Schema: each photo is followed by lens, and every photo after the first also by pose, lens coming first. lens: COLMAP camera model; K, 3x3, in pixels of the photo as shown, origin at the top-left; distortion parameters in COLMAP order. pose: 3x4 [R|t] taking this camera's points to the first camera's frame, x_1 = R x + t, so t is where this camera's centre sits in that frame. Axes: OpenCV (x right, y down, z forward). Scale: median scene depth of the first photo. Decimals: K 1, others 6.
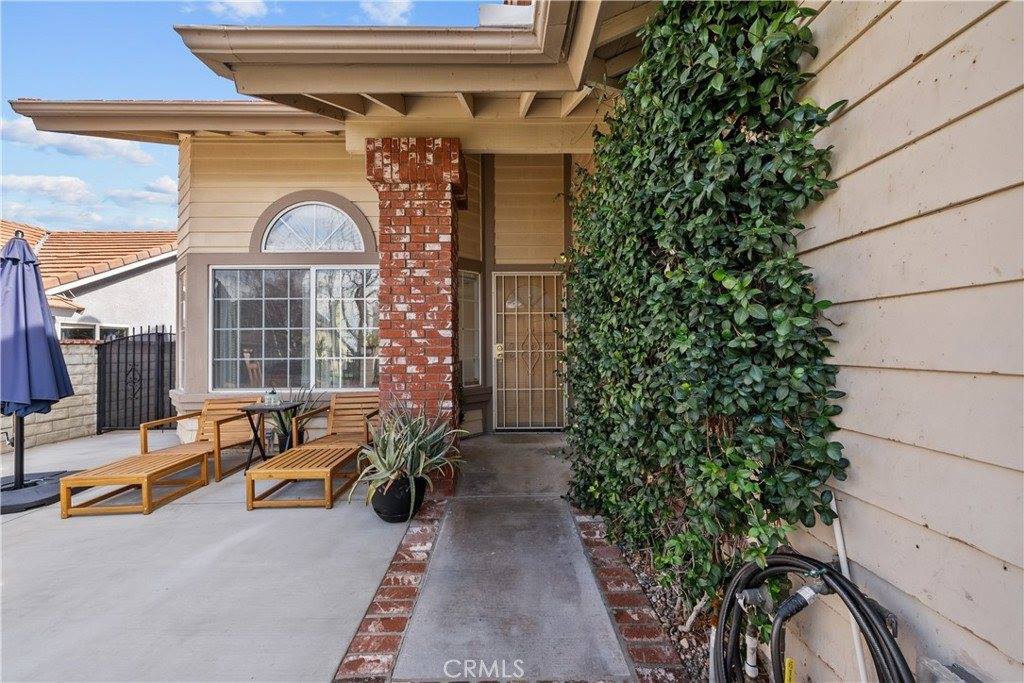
lens RADIAL K [[395.6, 0, 510.3], [0, 395.6, 340.2], [0, 0, 1]] dist [-0.002355, 0.000007]
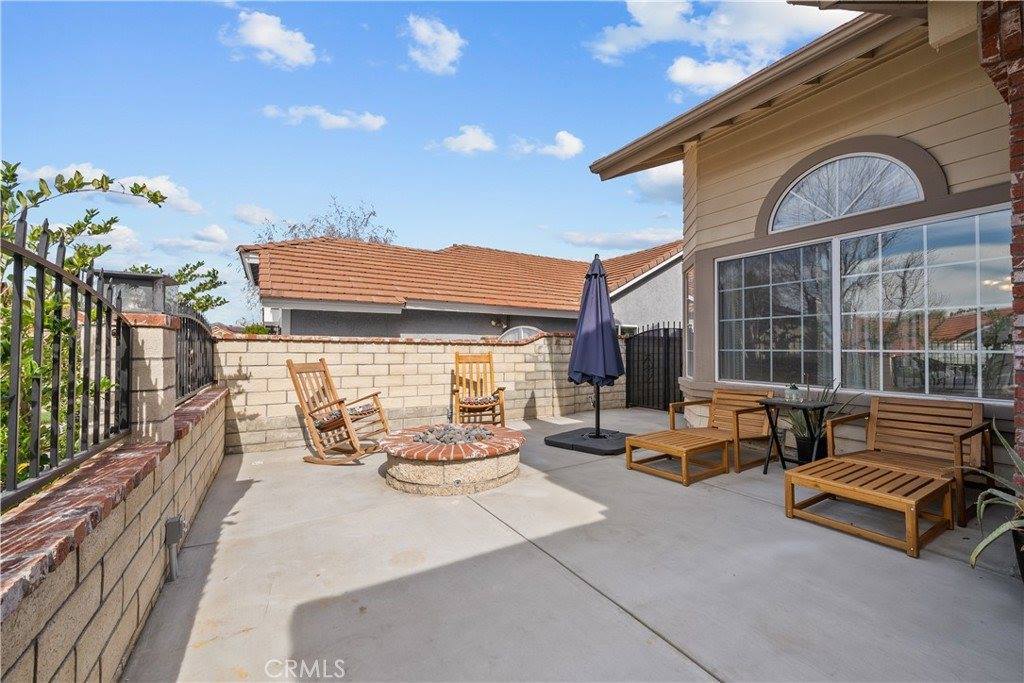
lens RADIAL K [[395.6, 0, 510.0], [0, 395.6, 342.2], [0, 0, 1]] dist [-0.002355, 0.000007]
pose [[0.509489, -0.002354, -0.860474, -0.164315], [0.003999, 0.999992, -0.000368, 0.029096], [0.860468, -0.003254, 0.509494, 0.014368]]
